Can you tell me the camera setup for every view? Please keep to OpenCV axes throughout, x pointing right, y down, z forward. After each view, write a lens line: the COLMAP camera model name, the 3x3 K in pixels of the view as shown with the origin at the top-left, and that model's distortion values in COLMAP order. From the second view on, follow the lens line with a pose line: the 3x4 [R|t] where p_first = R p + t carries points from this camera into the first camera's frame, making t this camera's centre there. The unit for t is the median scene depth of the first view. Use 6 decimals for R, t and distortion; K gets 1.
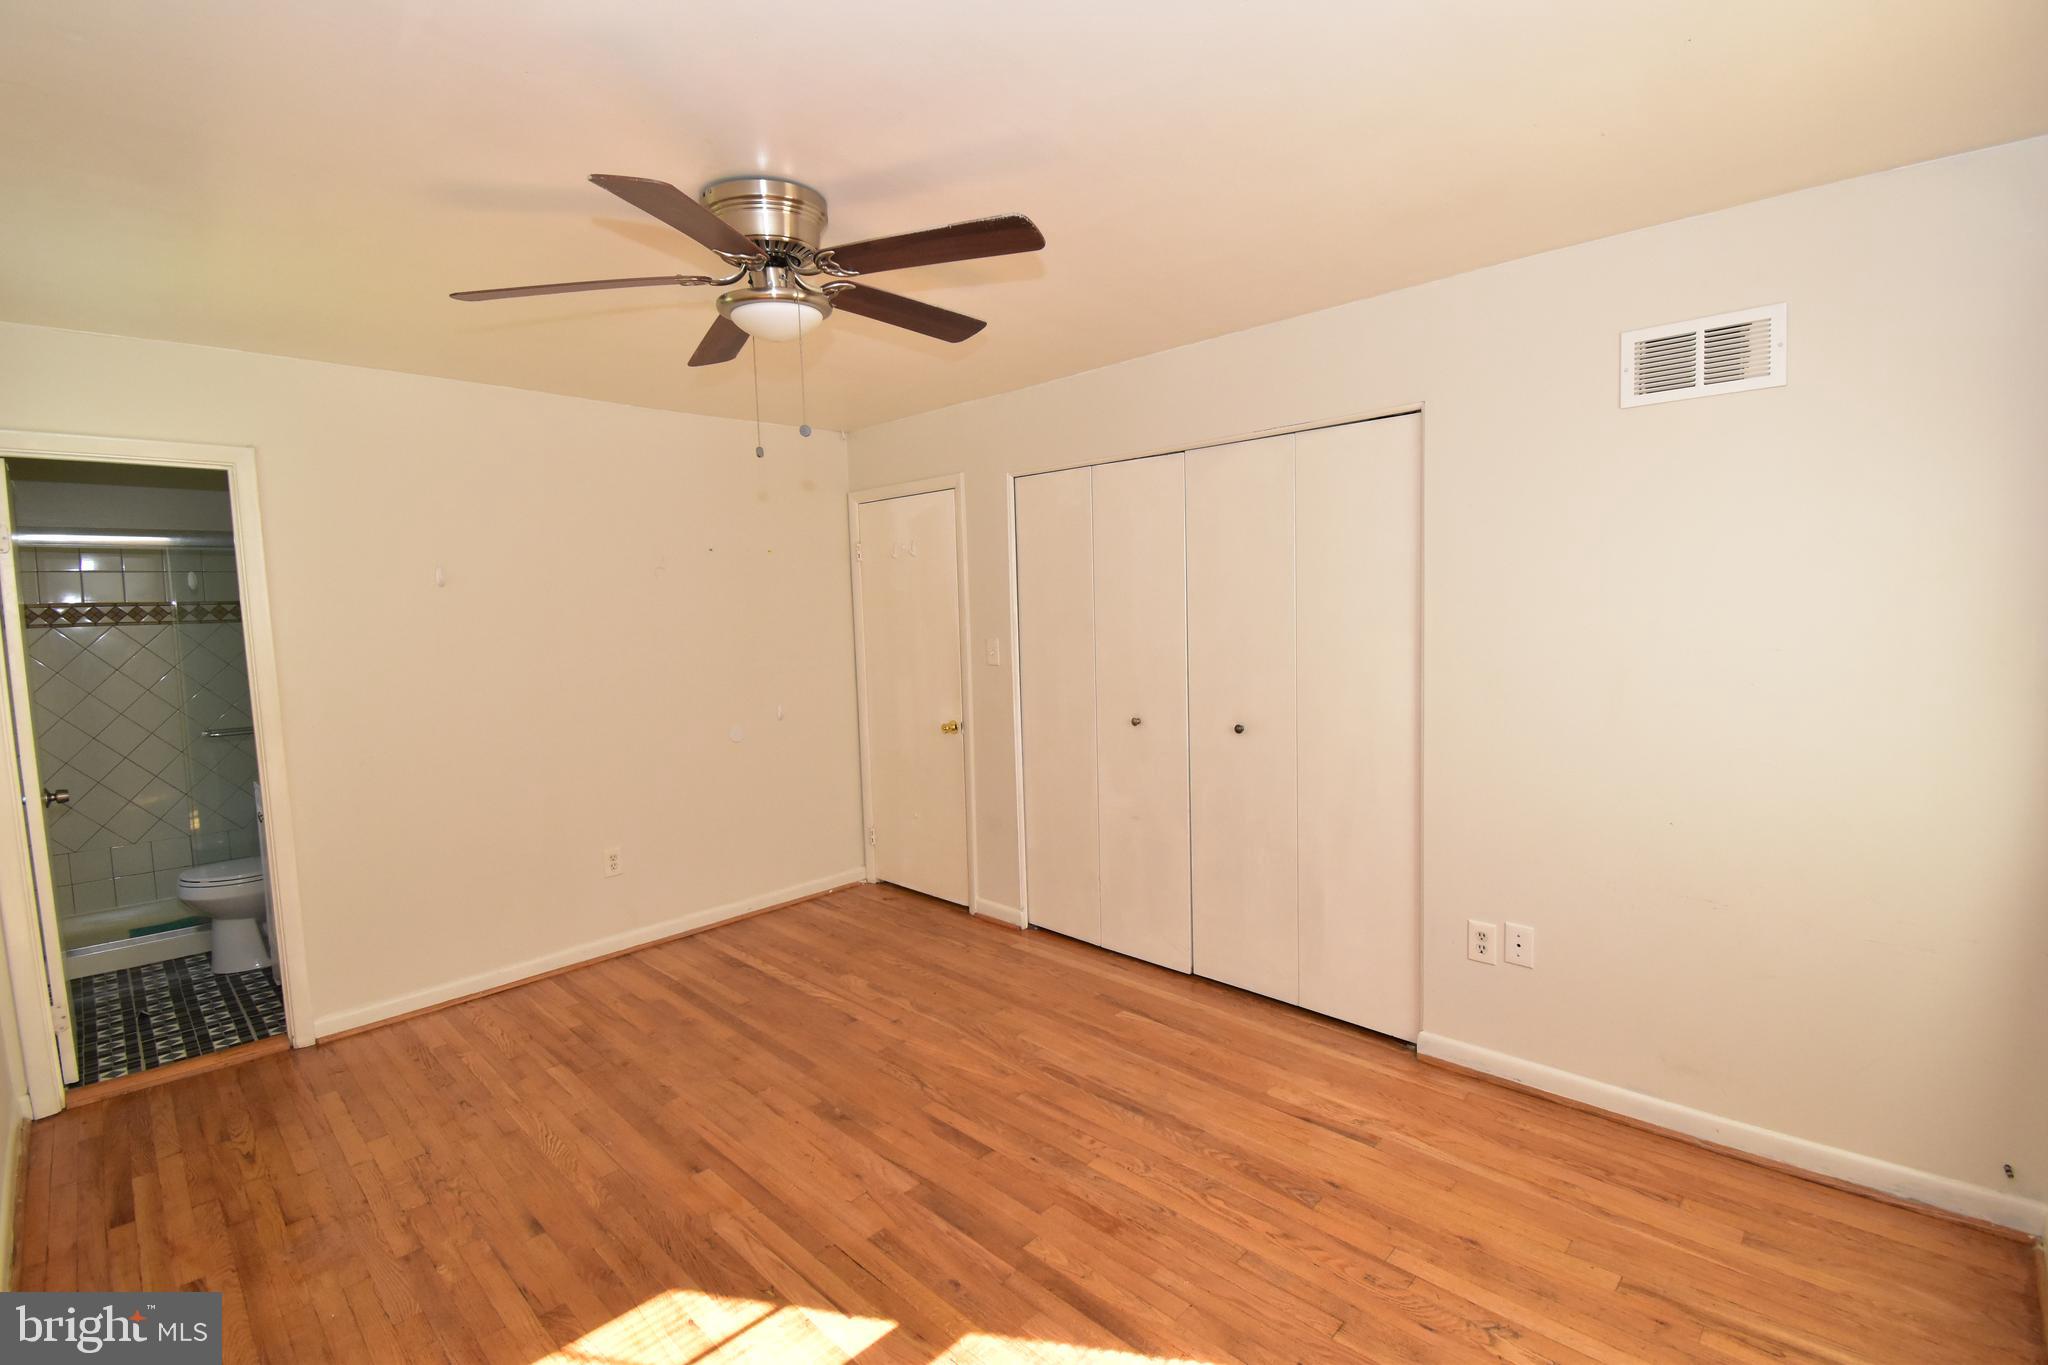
lens RADIAL K [[905.5, 0, 1034.0], [0, 905.5, 668.0], [0, 0, 1]] dist [0.014429, -0.023038]
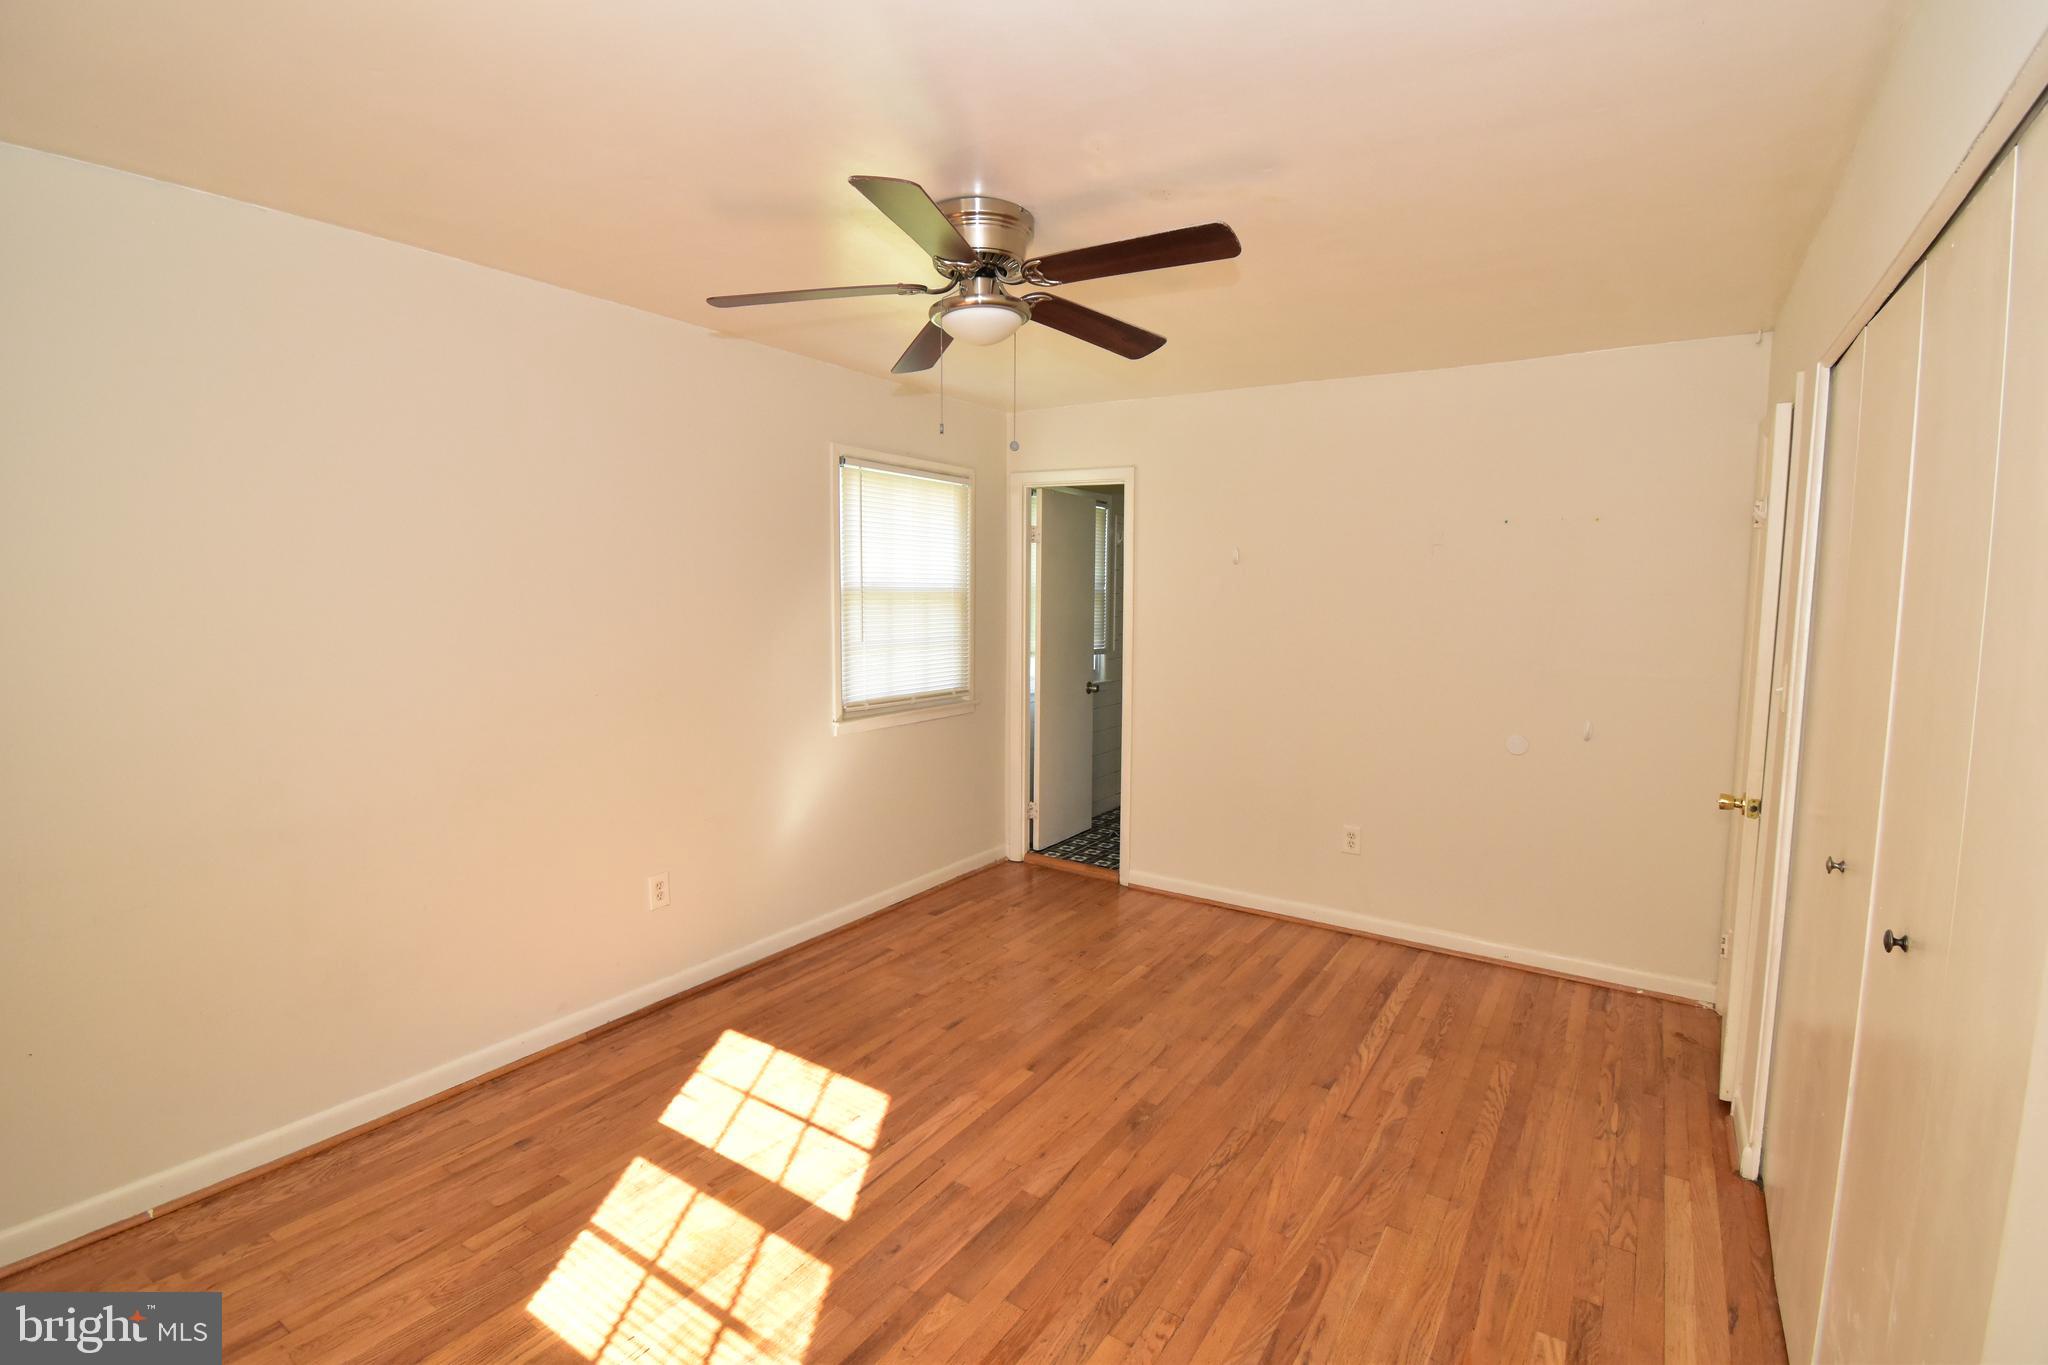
lens RADIAL K [[905.5, 0, 1034.0], [0, 905.5, 668.0], [0, 0, 1]] dist [0.014429, -0.023038]
pose [[0.192562, 0.120287, -0.973884, 0.547219], [-0.091146, 0.990360, 0.104300, -0.061617], [0.977043, 0.068681, 0.201669, 0.568084]]
